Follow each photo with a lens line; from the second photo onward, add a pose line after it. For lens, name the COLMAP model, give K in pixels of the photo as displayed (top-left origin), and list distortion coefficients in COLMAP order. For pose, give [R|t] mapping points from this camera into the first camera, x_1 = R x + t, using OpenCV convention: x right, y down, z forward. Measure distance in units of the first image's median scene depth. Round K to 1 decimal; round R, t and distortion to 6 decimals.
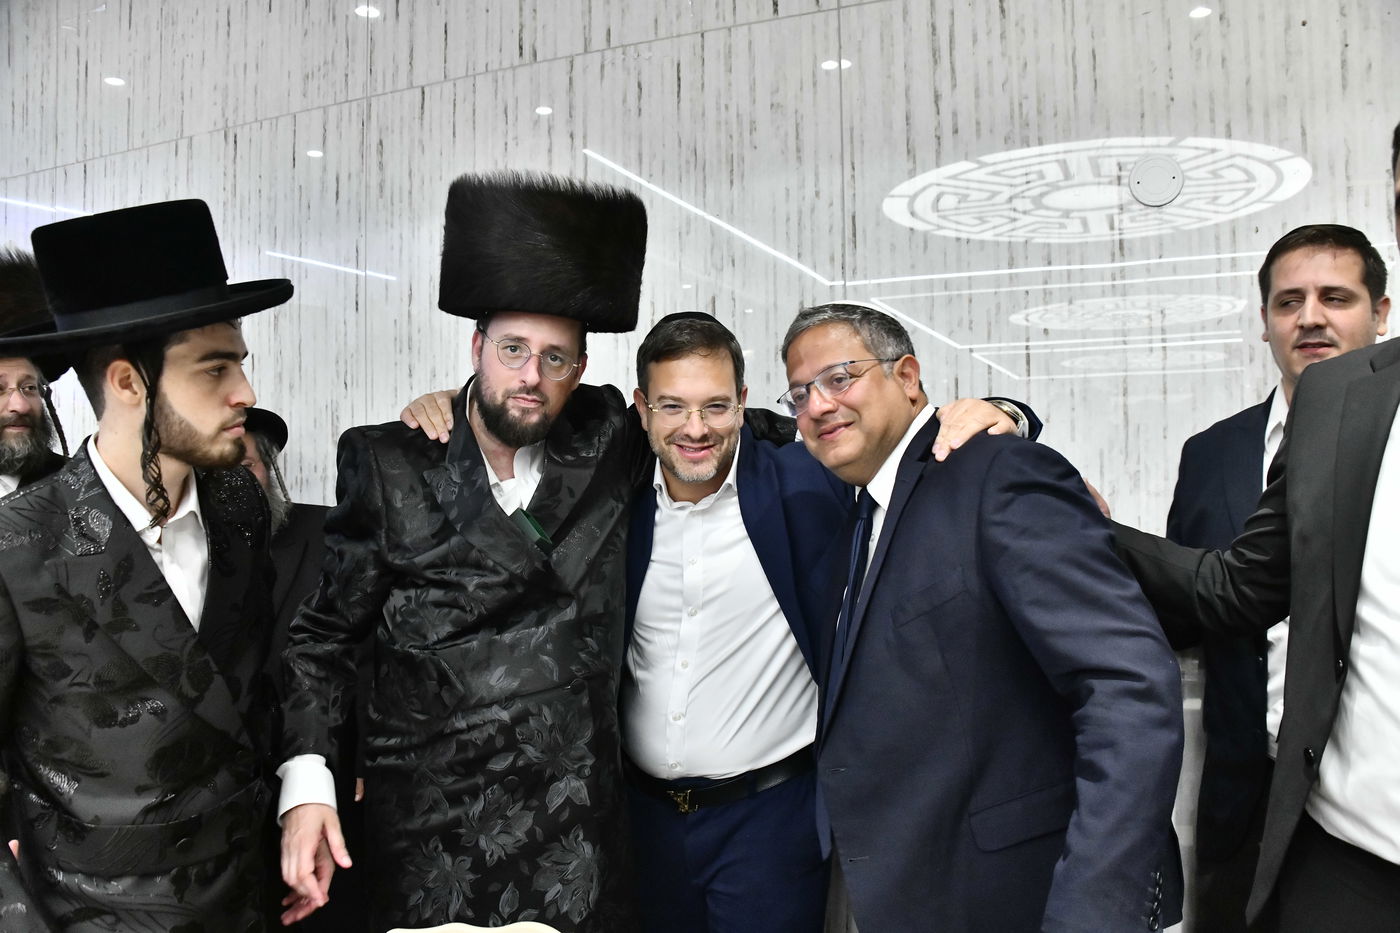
lens RADIAL K [[1095.6, 0, 711.9], [0, 1095.6, 471.9], [0, 0, 1]] dist [-0.145157, 0.074384]
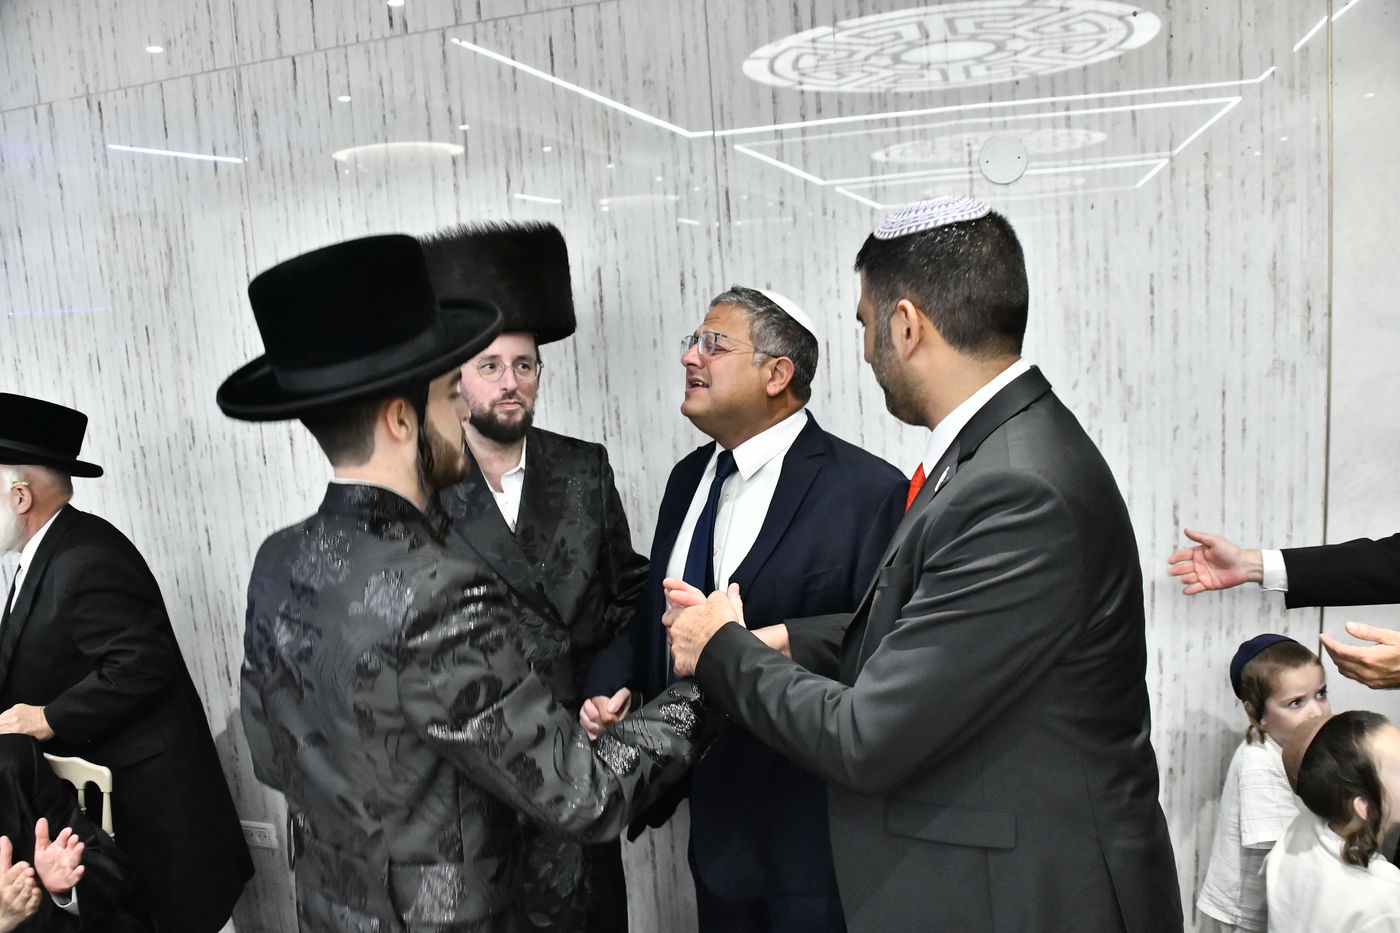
lens RADIAL K [[1095.6, 0, 707.0], [0, 1095.6, 473.3], [0, 0, 1]] dist [-0.145157, 0.074384]
pose [[0.991938, -0.070687, 0.105176, -0.017333], [0.053670, 0.986198, 0.156632, -0.108936], [-0.114796, -0.149725, 0.982041, -0.074007]]
